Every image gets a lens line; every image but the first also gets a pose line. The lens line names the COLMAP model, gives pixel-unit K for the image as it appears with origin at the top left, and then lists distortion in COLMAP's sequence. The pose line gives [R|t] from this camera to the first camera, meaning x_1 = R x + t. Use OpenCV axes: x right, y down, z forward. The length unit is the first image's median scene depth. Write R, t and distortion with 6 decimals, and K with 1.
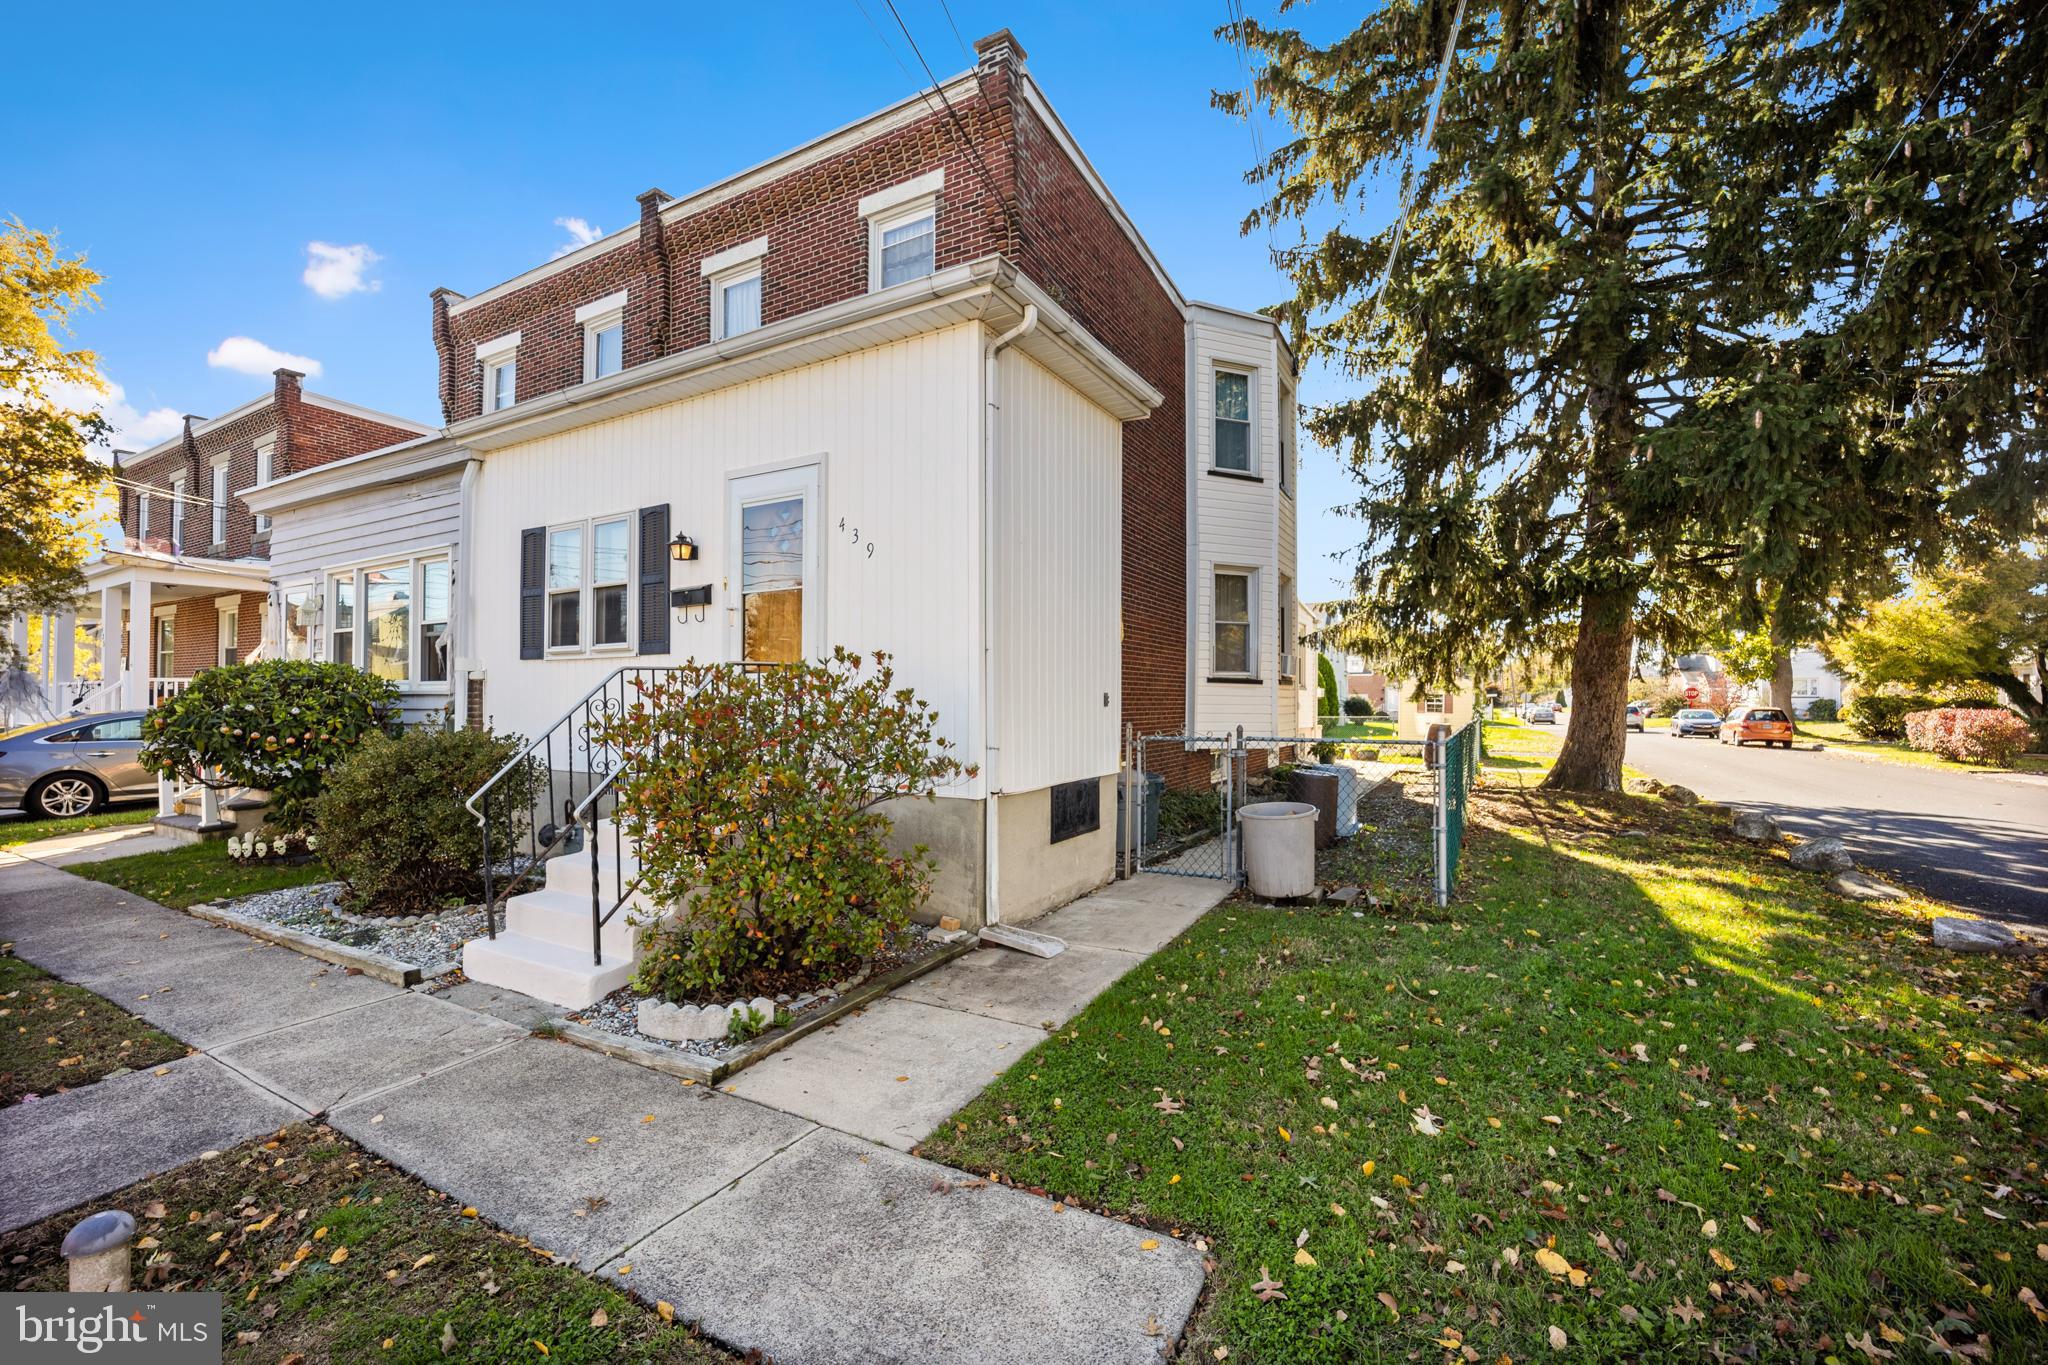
lens RADIAL K [[837.0, 0, 1032.5], [0, 837.0, 660.1], [0, 0, 1]] dist [-0.022672, 0.000083]
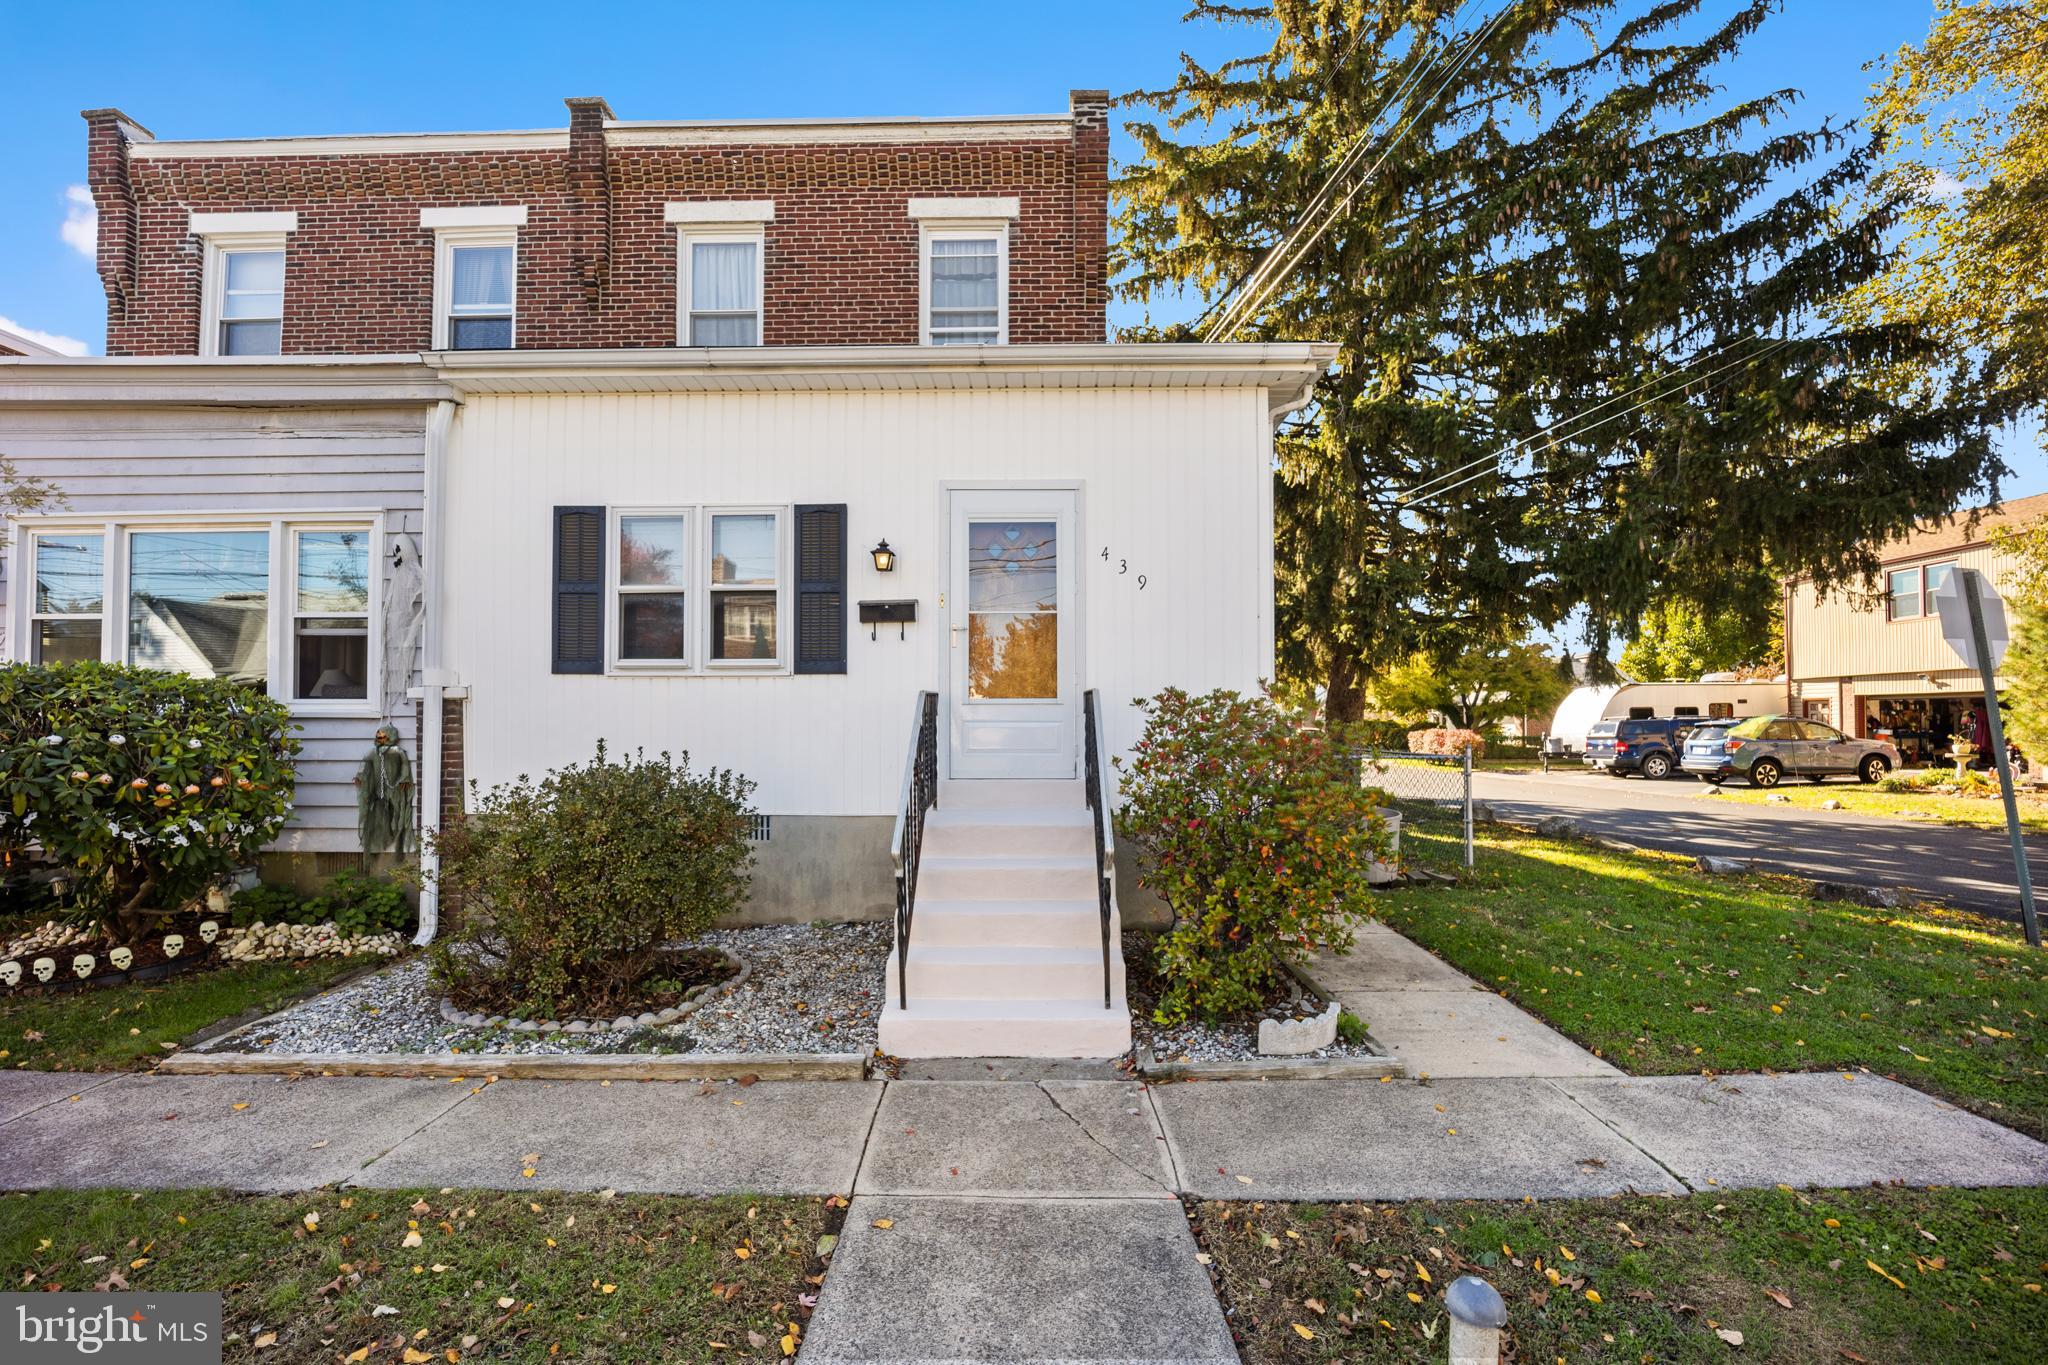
lens RADIAL K [[825.2, 0, 1054.4], [0, 825.2, 675.8], [0, 0, 1]] dist [-0.022225, 0.000010]
pose [[0.880833, 0.026681, 0.472676, -0.604434], [-0.023488, 0.999644, -0.012657, 0.000123], [-0.472845, 0.000047, 0.881146, 0.117388]]
